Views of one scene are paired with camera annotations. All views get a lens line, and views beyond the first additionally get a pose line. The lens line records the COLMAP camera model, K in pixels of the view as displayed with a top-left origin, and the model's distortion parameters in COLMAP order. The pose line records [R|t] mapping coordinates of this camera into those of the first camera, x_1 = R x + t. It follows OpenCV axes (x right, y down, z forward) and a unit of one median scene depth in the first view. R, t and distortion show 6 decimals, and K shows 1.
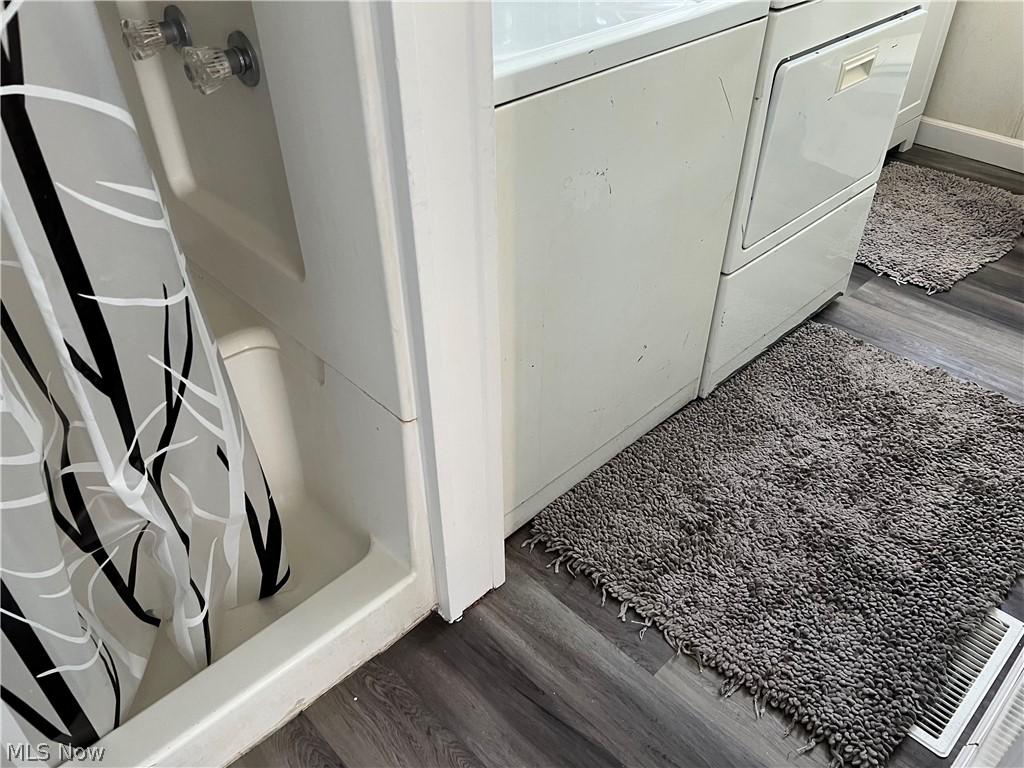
lens RADIAL K [[785.3, 0, 513.5], [0, 785.3, 384.9], [0, 0, 1]] dist [0.033747, -0.020482]
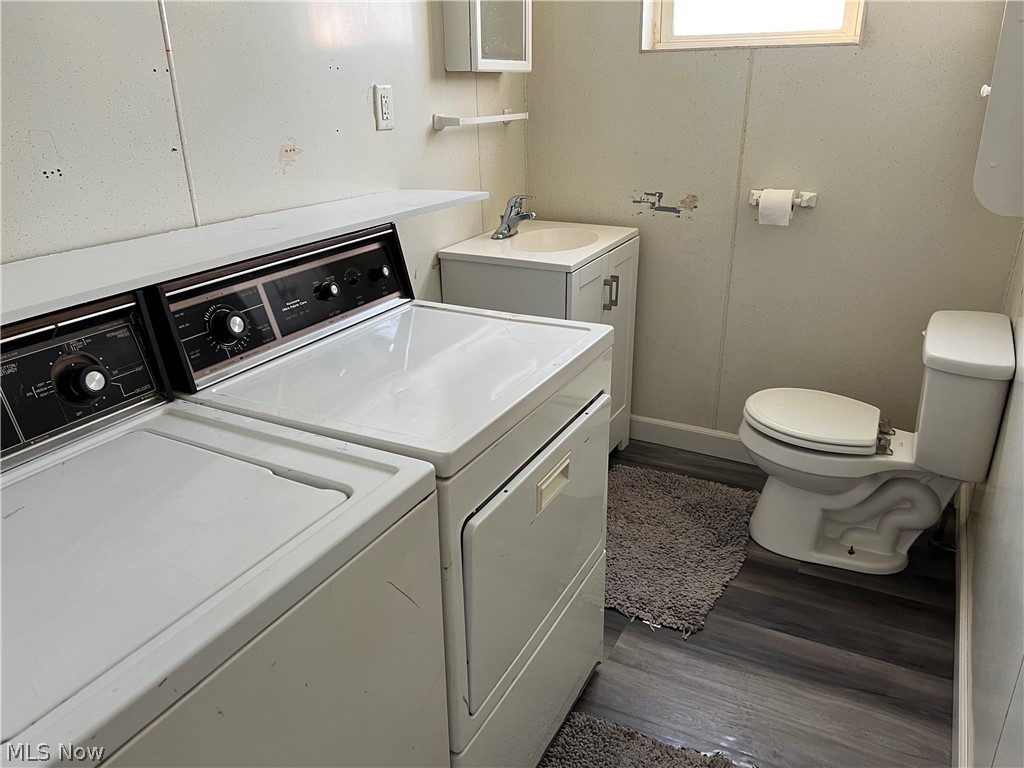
lens RADIAL K [[785.3, 0, 511.3], [0, 785.3, 383.6], [0, 0, 1]] dist [0.033747, -0.020482]
pose [[0.948559, -0.115722, 0.294695, 0.092516], [0.197162, 0.944198, -0.263852, -0.185476], [-0.247717, 0.308382, 0.918443, 0.109679]]
